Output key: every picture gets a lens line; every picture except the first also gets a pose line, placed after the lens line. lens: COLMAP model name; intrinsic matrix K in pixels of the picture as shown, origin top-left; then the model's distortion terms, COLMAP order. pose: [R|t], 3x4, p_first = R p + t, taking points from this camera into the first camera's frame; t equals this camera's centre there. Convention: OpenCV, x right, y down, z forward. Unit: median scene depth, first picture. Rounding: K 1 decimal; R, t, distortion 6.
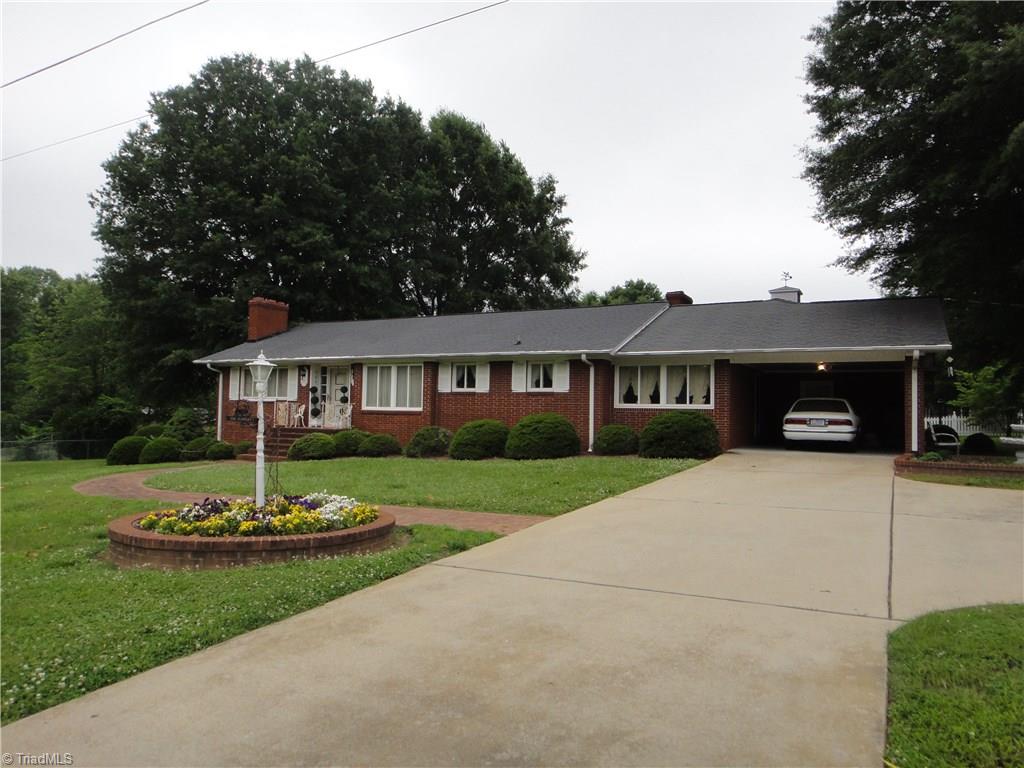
lens RADIAL K [[741.9, 0, 515.6], [0, 741.9, 377.8], [0, 0, 1]] dist [0.004250, -0.005287]
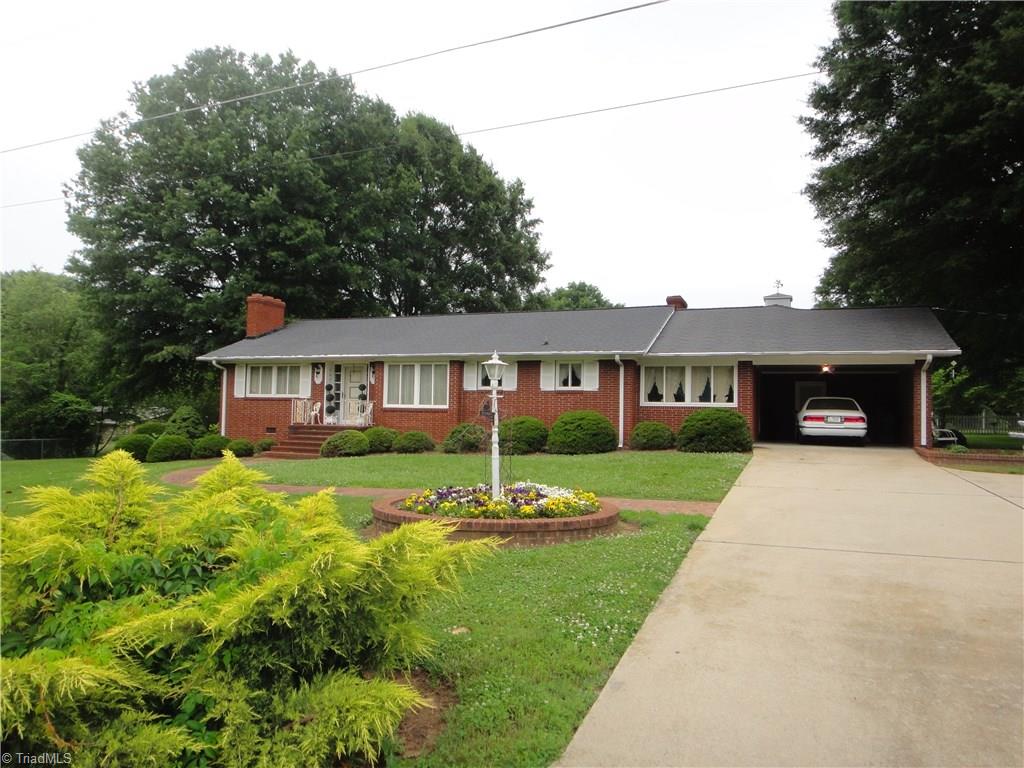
lens RADIAL K [[741.2, 0, 511.3], [0, 741.2, 376.9], [0, 0, 1]] dist [0.009666, -0.010149]
pose [[0.993833, 0.006092, 0.110718, -0.137518], [-0.006095, 0.999981, -0.000310, 0.000549], [-0.110718, -0.000367, 0.993852, -0.026019]]
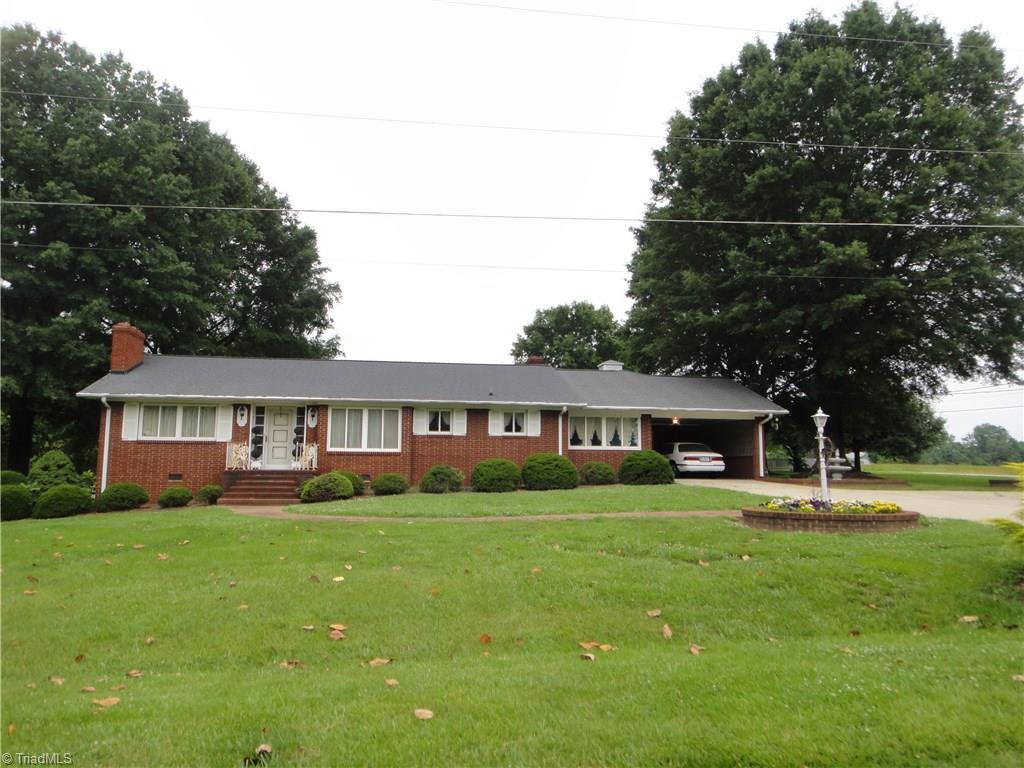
lens RADIAL K [[741.9, 0, 515.6], [0, 741.9, 377.8], [0, 0, 1]] dist [0.004250, -0.005287]
pose [[0.793251, 0.060463, 0.605886, -0.589947], [-0.022756, 0.997306, -0.069731, 0.007662], [-0.608470, 0.041527, 0.792490, 0.031180]]
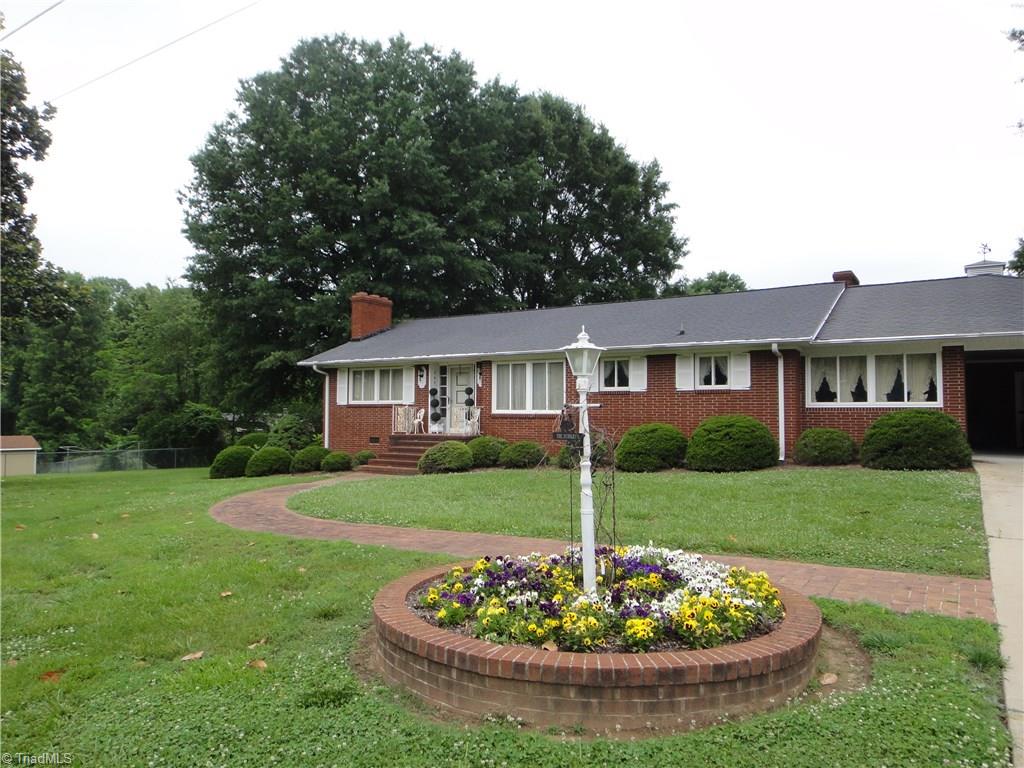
lens RADIAL K [[741.2, 0, 511.3], [0, 741.2, 376.9], [0, 0, 1]] dist [0.009666, -0.010149]
pose [[0.997114, -0.017978, -0.073753, -0.111893], [0.017819, 0.999837, -0.002816, 0.002132], [0.073792, 0.001494, 0.997273, 0.115683]]
